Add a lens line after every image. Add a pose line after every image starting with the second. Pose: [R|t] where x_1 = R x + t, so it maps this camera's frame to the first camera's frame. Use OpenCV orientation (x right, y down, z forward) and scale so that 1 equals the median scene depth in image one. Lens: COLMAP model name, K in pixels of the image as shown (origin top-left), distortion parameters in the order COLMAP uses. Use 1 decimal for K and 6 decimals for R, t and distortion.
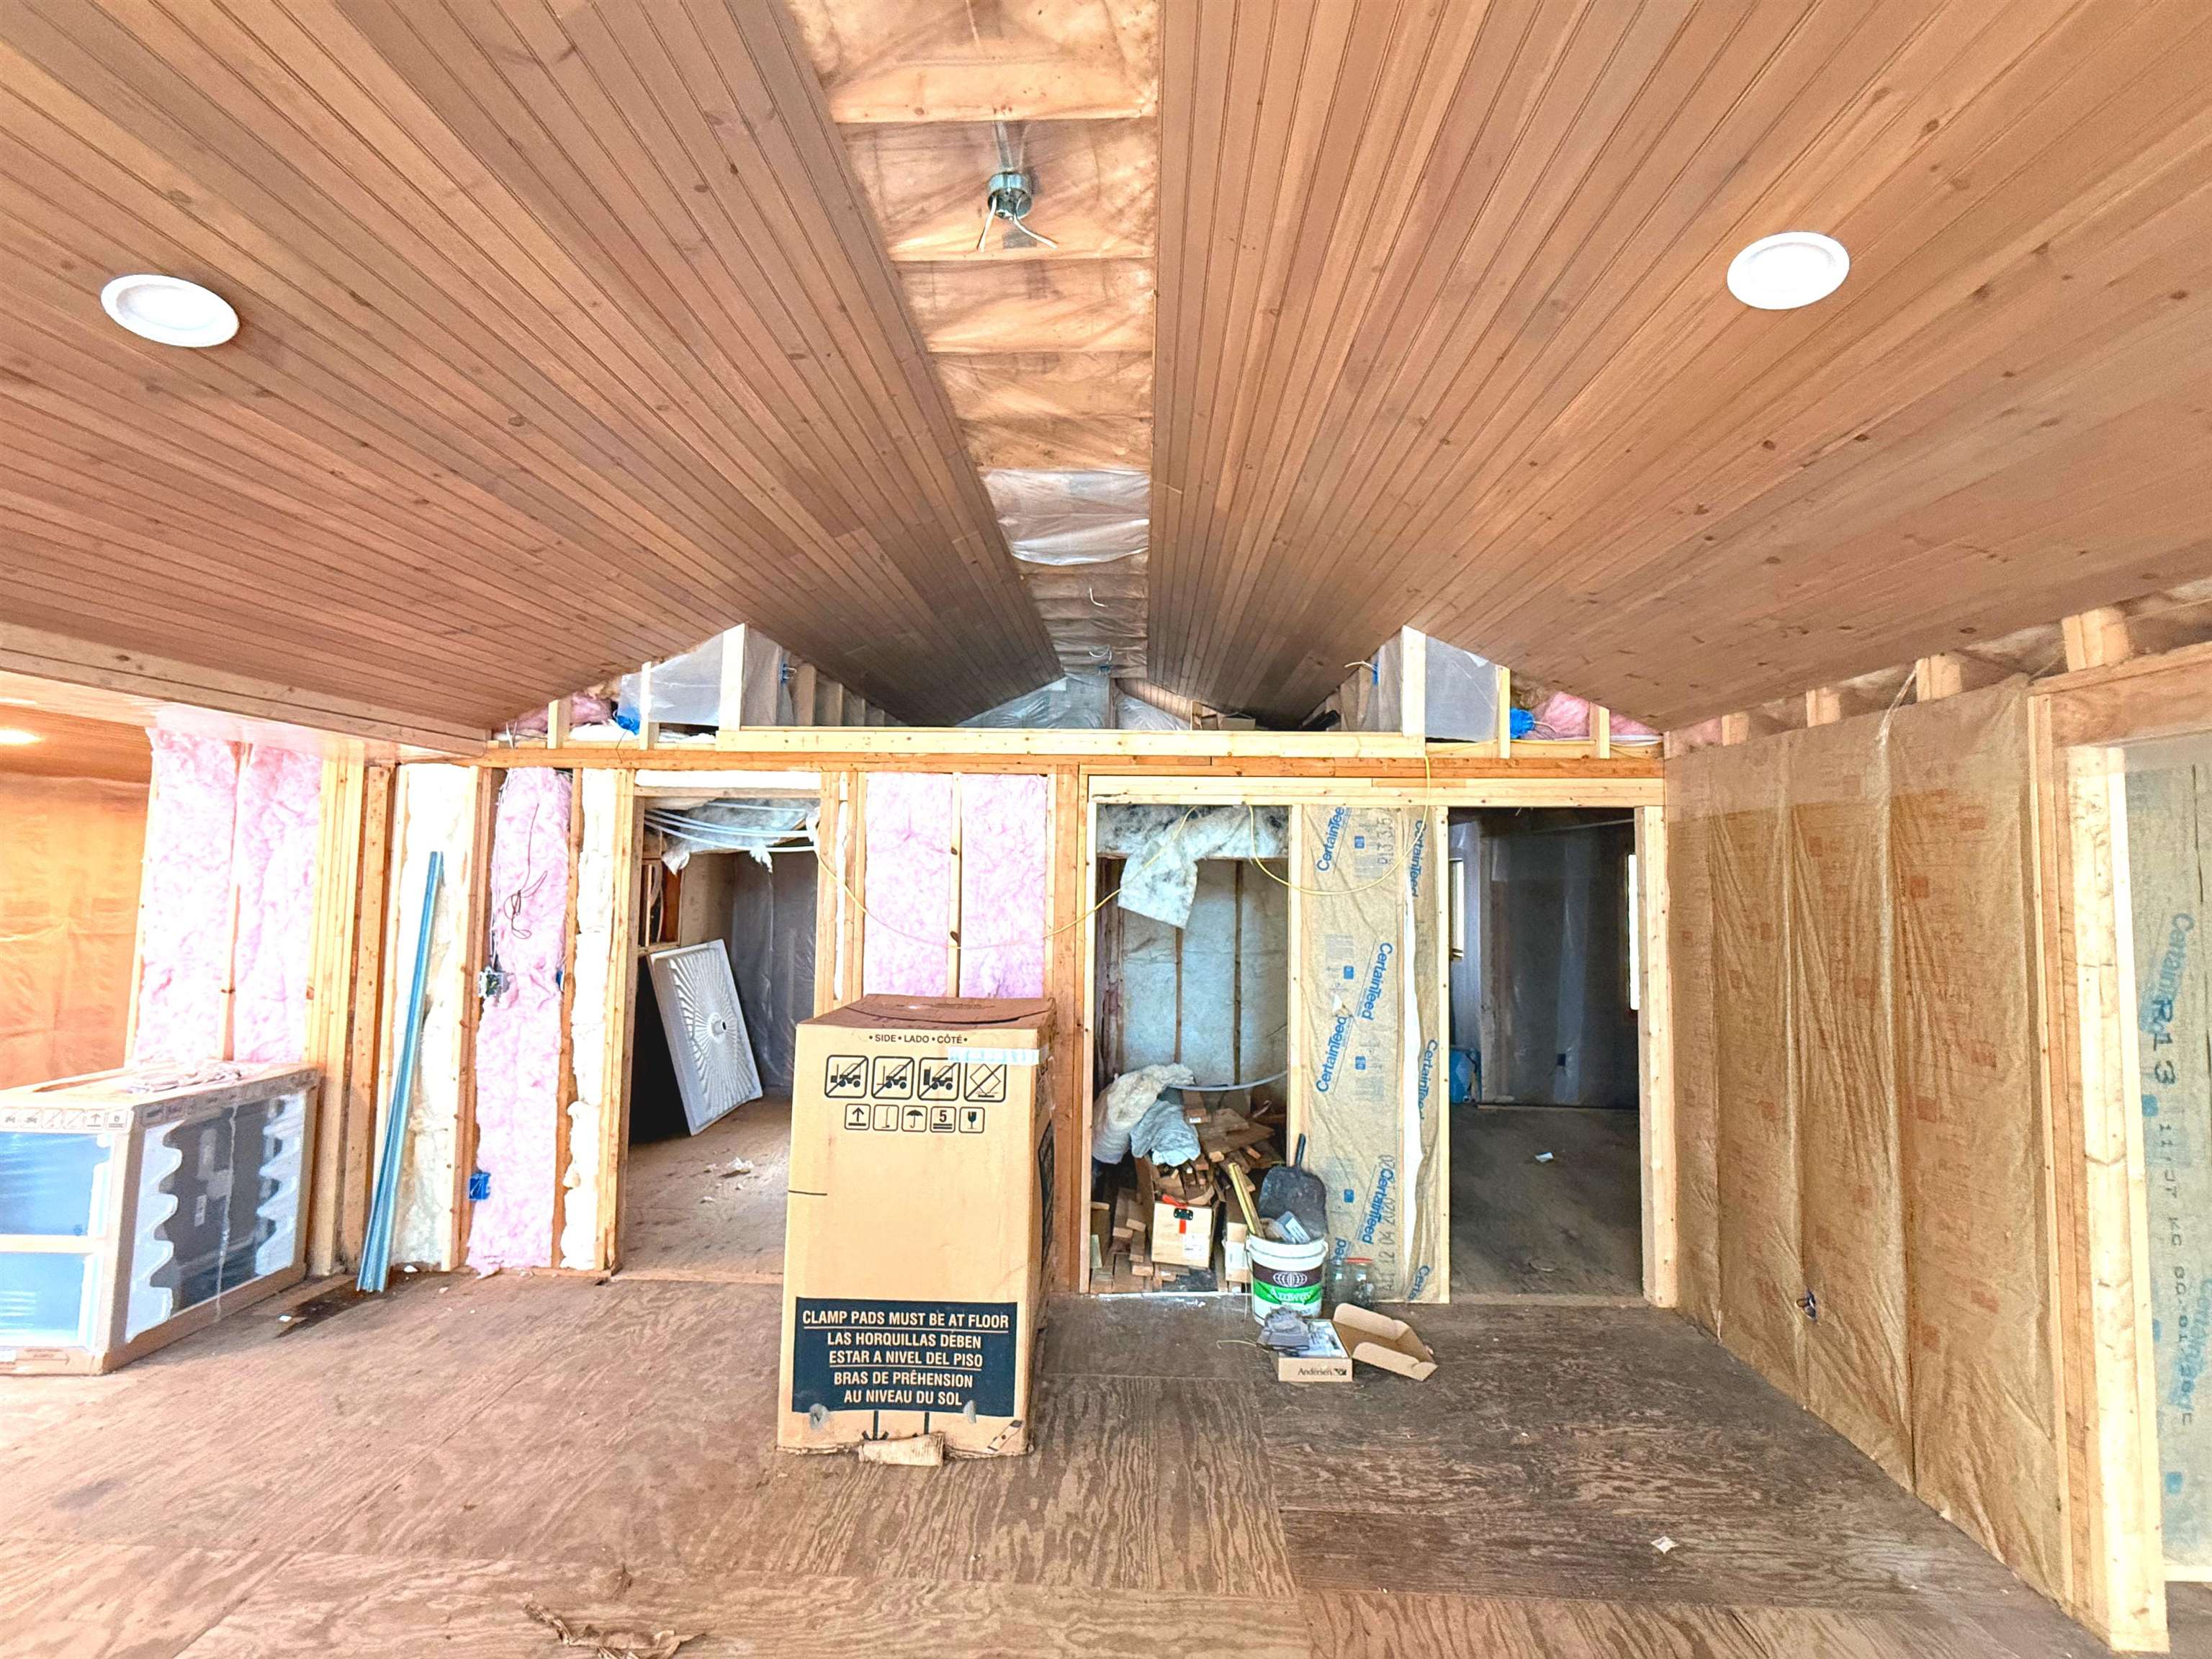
lens RADIAL K [[882.6, 0, 1114.3], [0, 882.6, 826.6], [0, 0, 1]] dist [-0.001996, 0.000387]
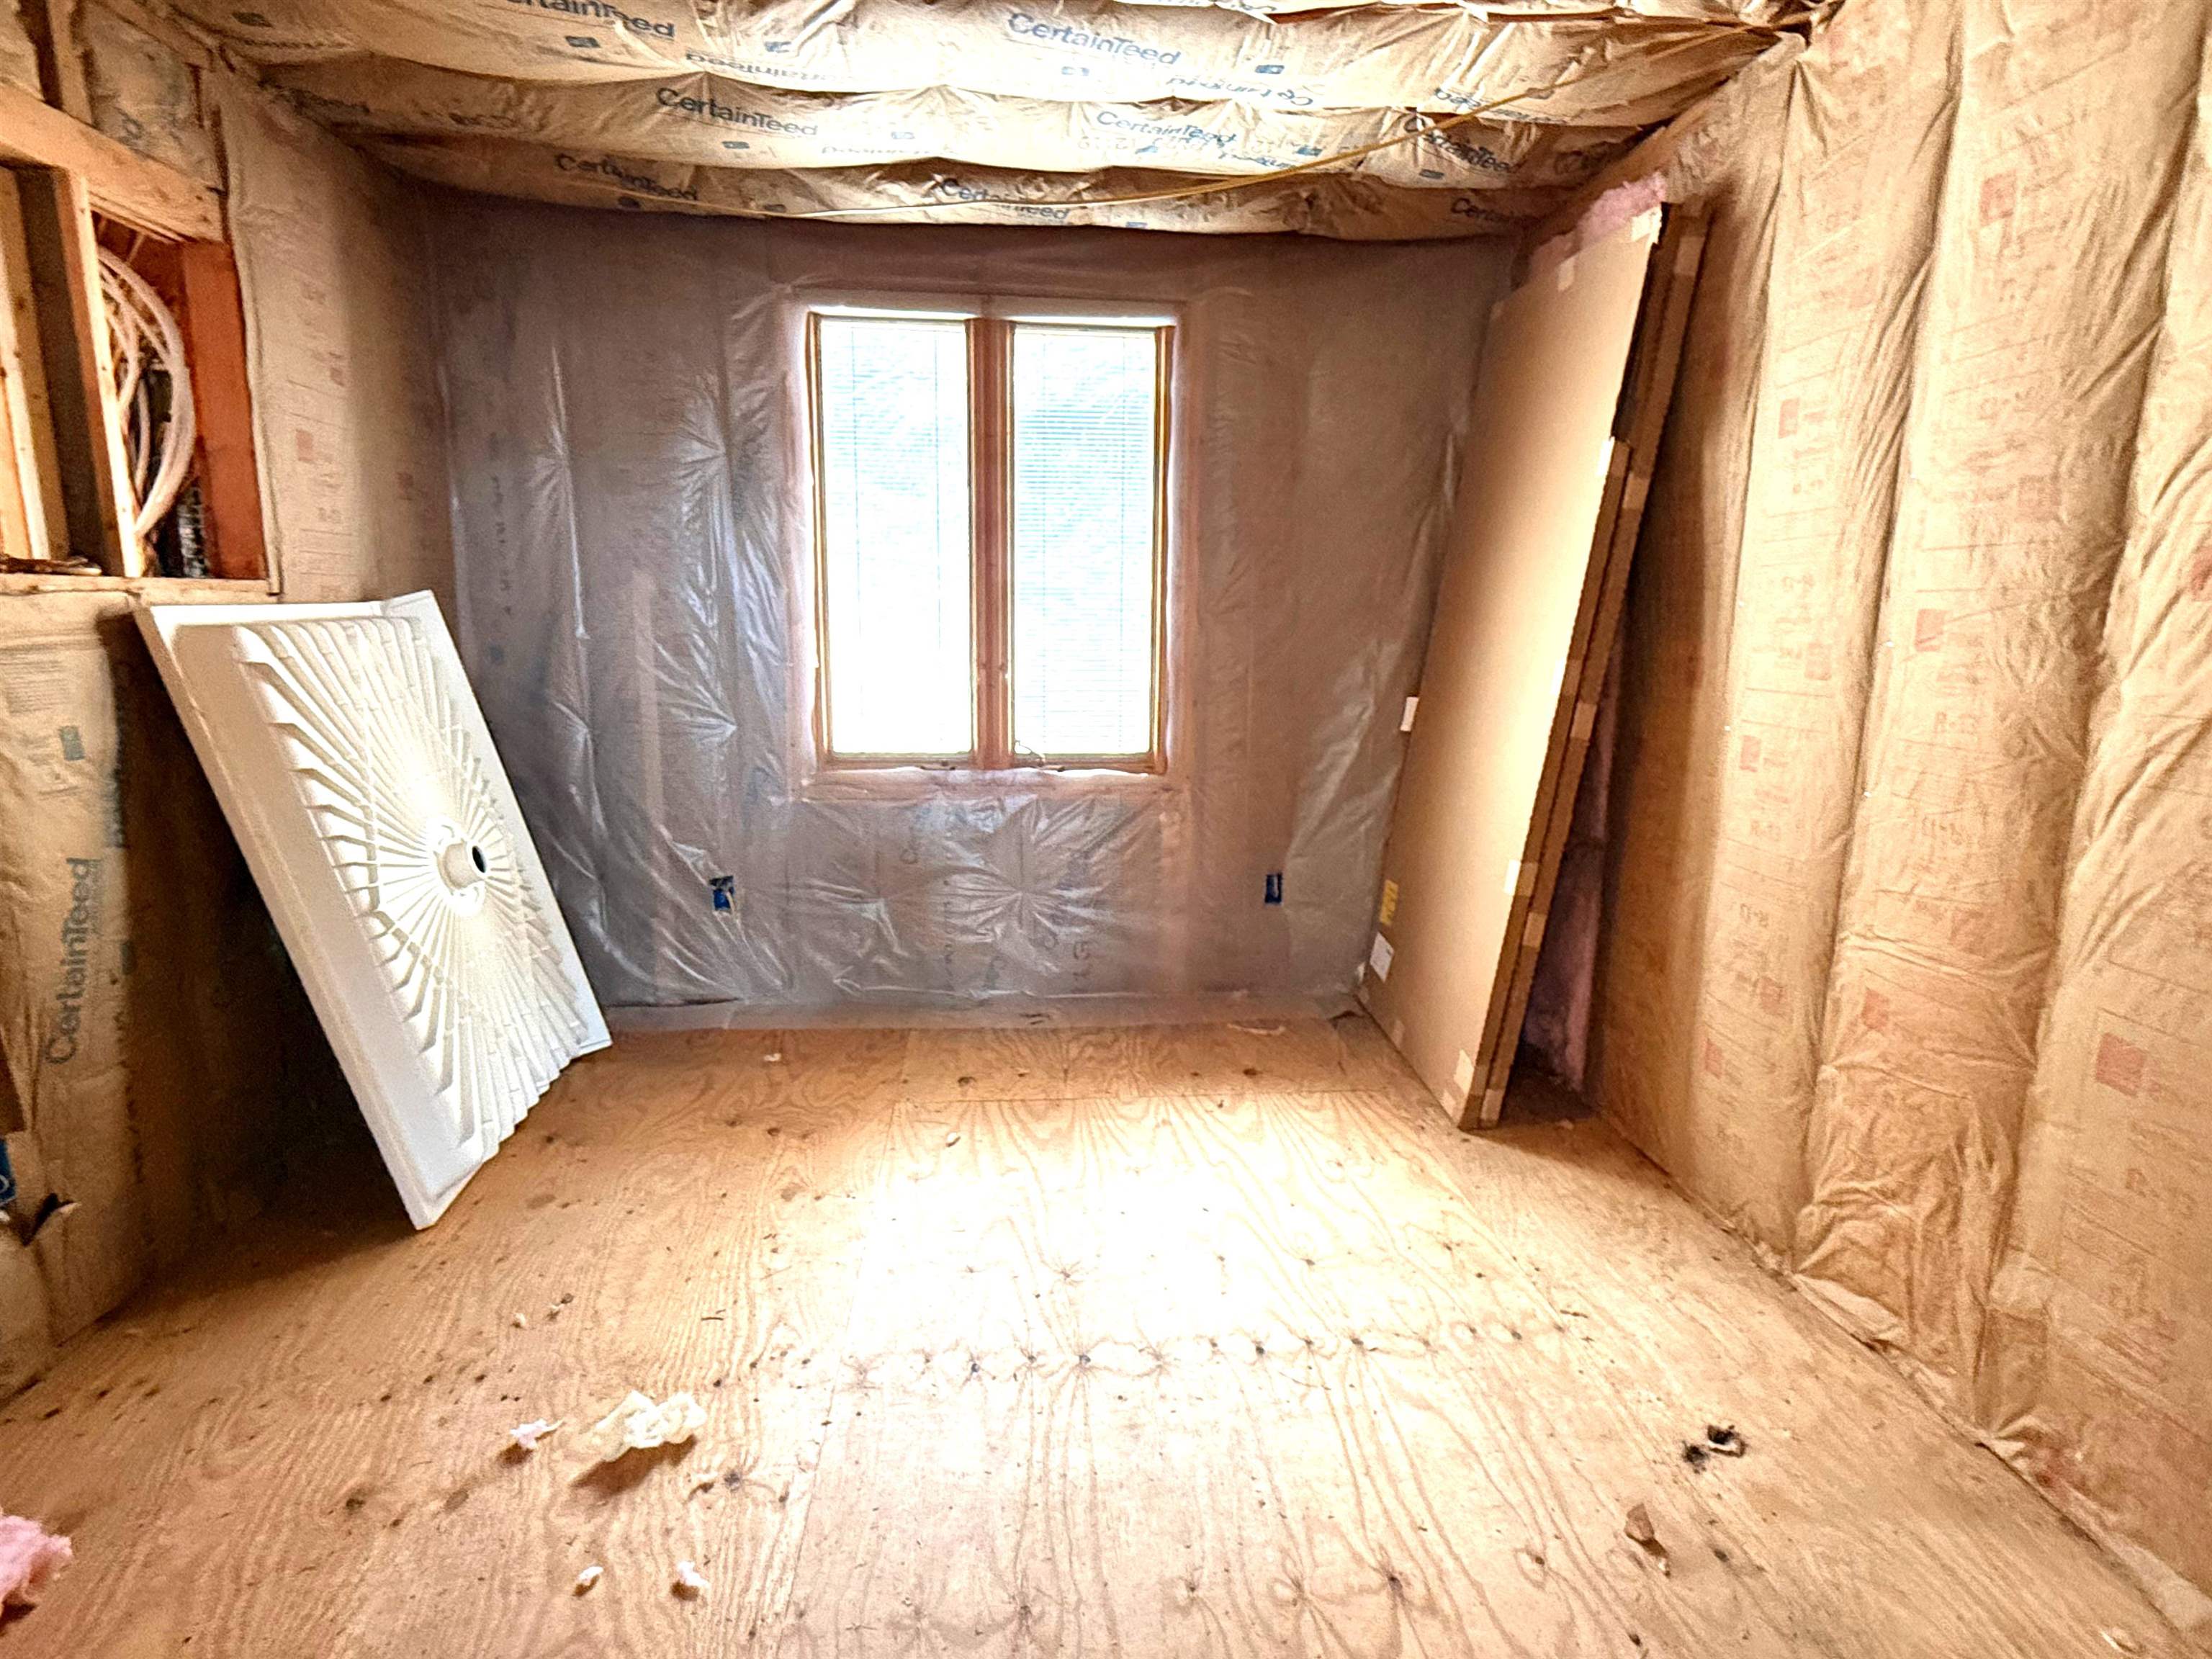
lens RADIAL K [[1162.8, 0, 1107.6], [0, 1162.8, 830.9], [0, 0, 1]] dist [0.000830, -0.001450]
pose [[0.989776, -0.031198, 0.139174, -0.475489], [-0.003624, 0.969968, 0.243207, 0.195785], [-0.142582, -0.241225, 0.959938, 0.980208]]
